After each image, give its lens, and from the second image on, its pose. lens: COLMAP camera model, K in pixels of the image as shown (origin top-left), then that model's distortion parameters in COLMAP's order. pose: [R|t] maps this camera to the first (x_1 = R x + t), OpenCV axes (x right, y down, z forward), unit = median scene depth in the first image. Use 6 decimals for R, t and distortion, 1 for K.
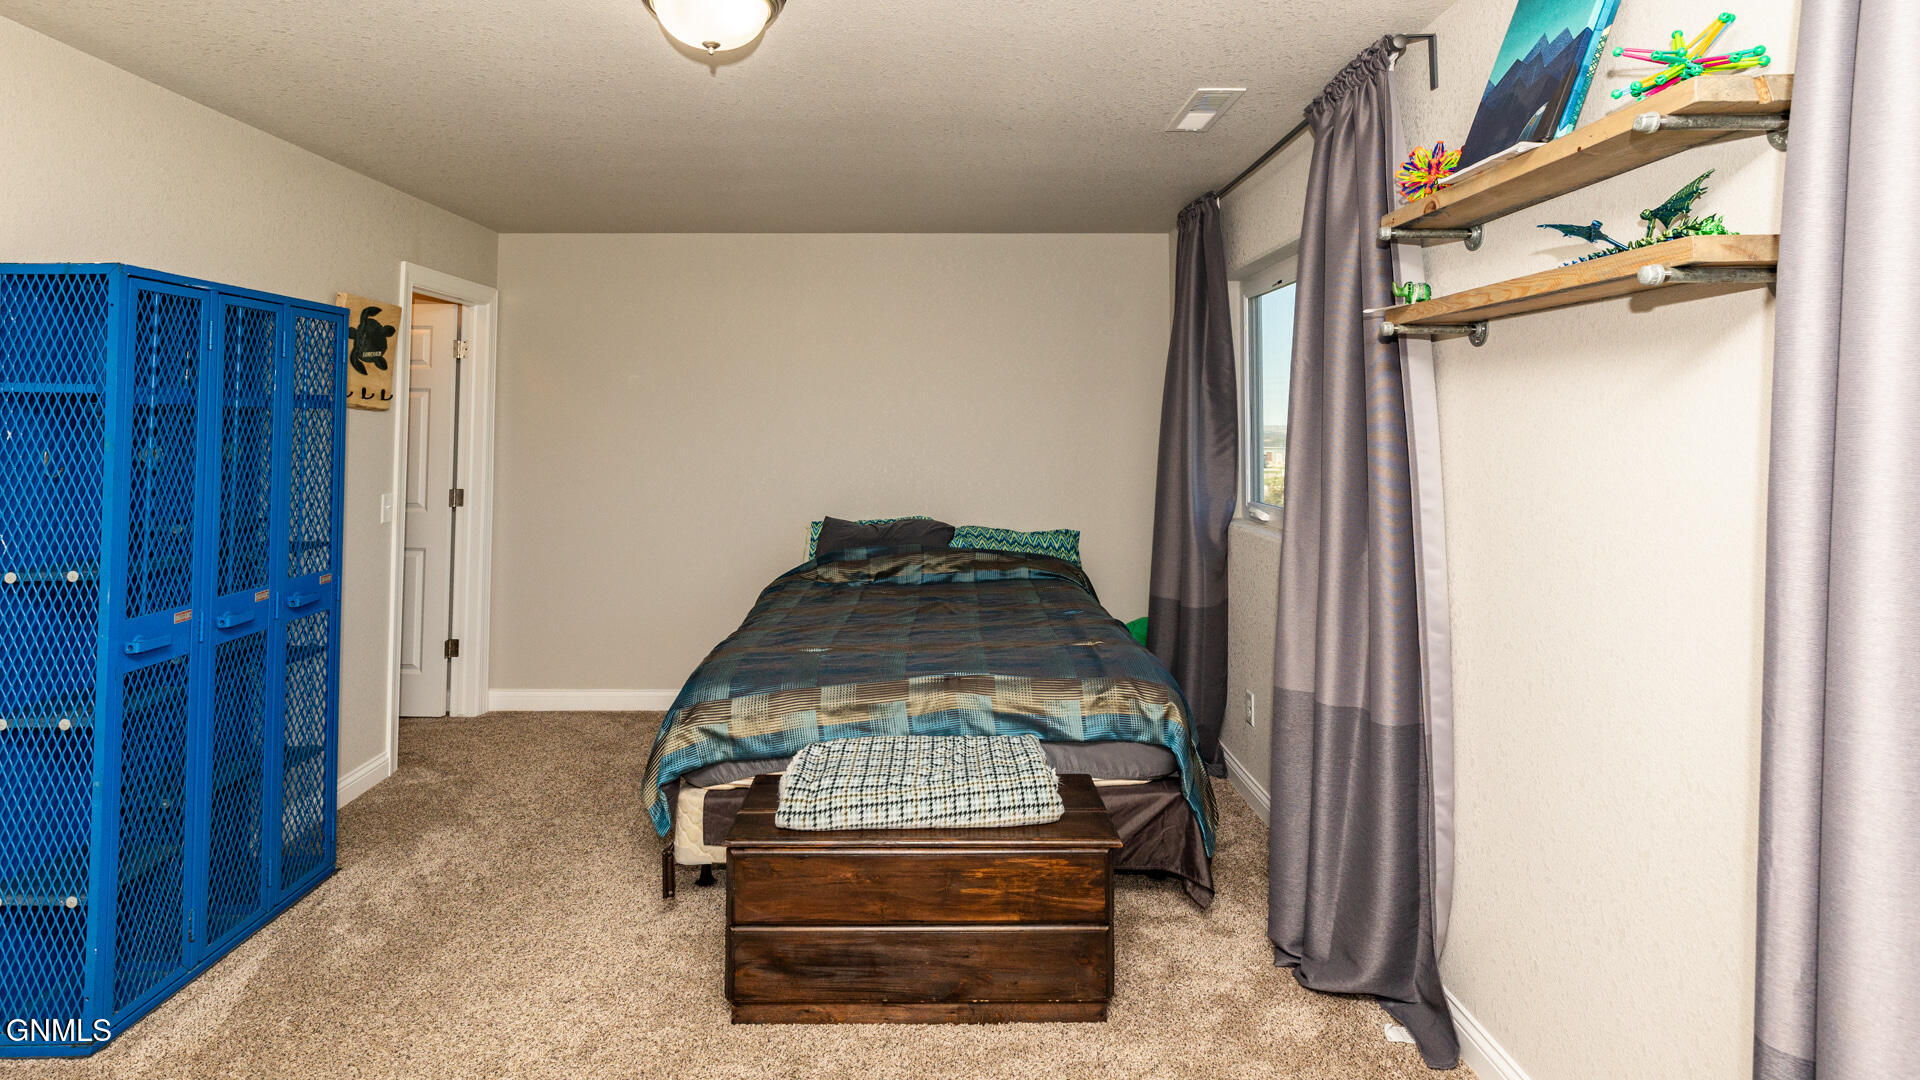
lens RADIAL K [[933.1, 0, 1160.1], [0, 933.1, 374.0], [0, 0, 1]] dist [0.000490, 0.000311]
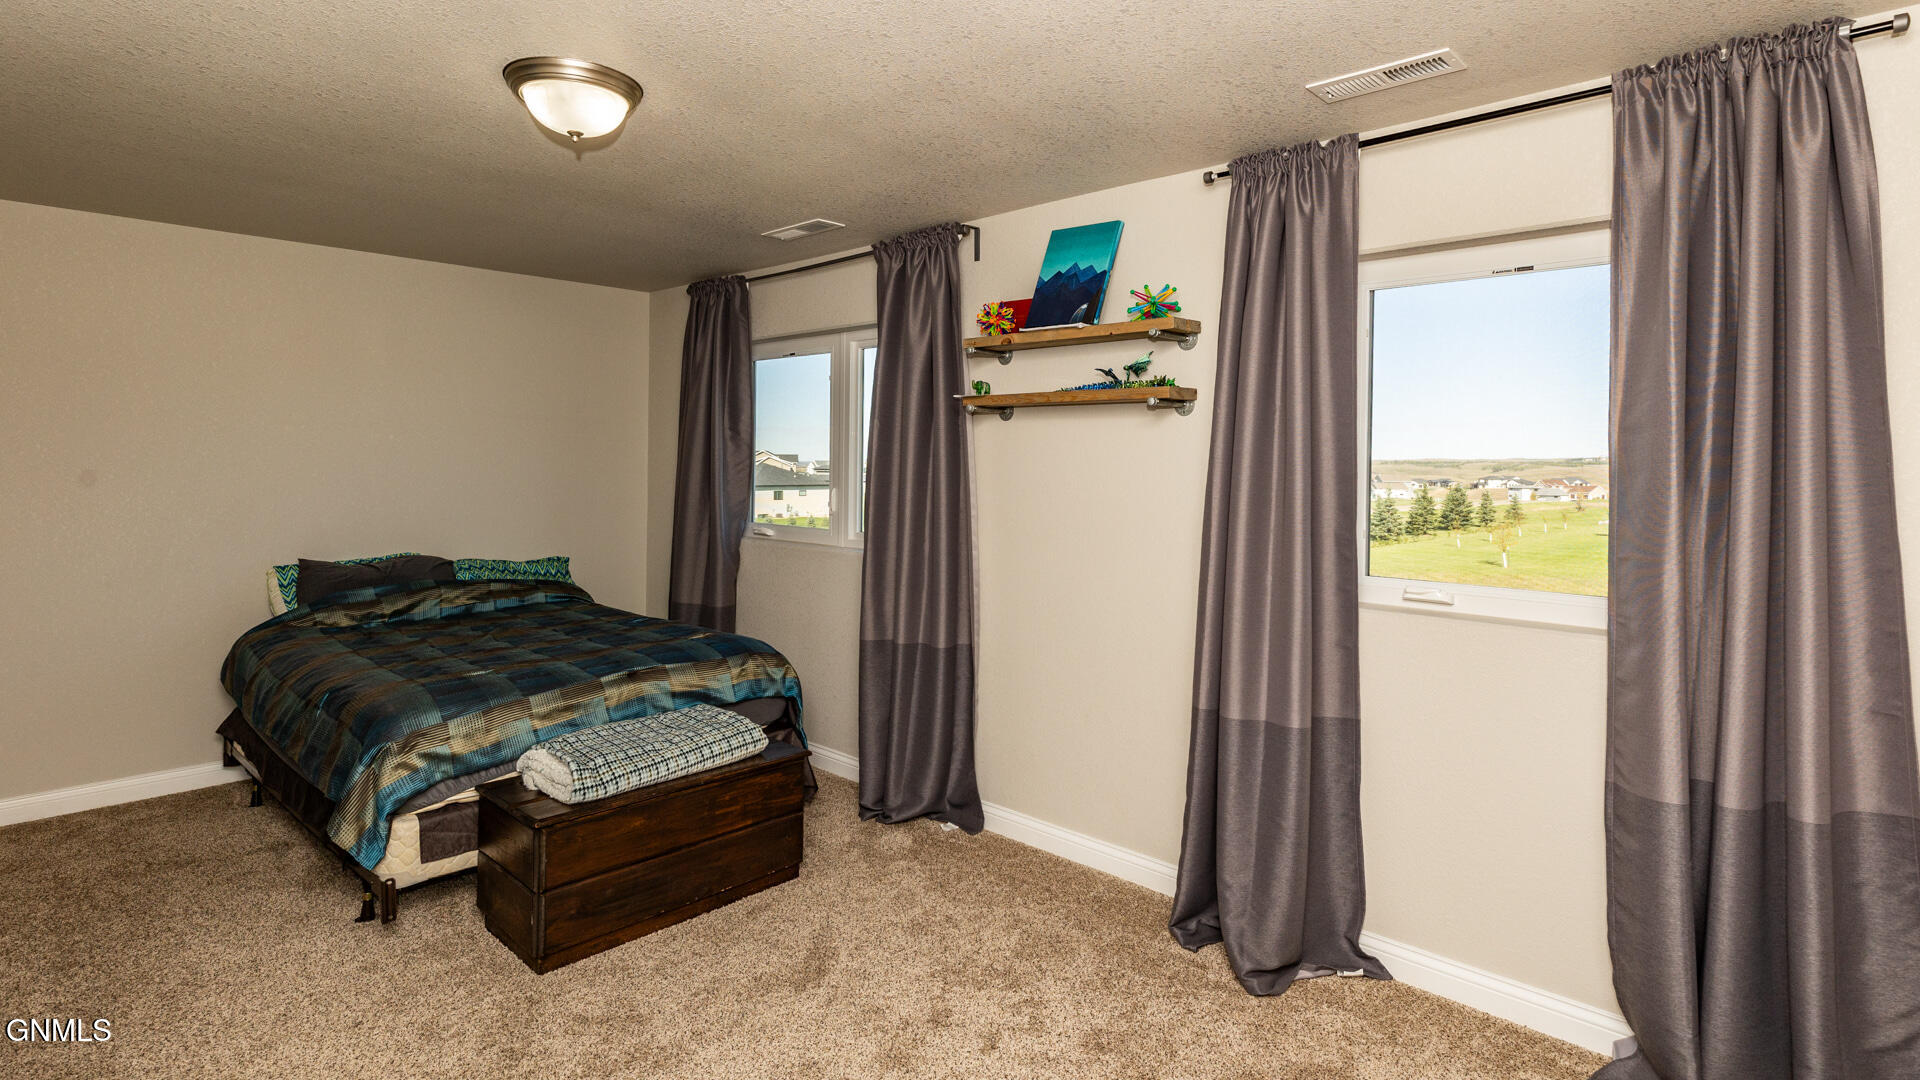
lens RADIAL K [[969.7, 0, 985.7], [0, 969.7, 472.9], [0, 0, 1]] dist [0.000386, -0.000585]
pose [[0.679214, -0.002788, 0.733935, -0.841370], [-0.050508, 0.997444, 0.050532, -0.015380], [-0.732200, -0.071392, 0.677337, -0.158086]]
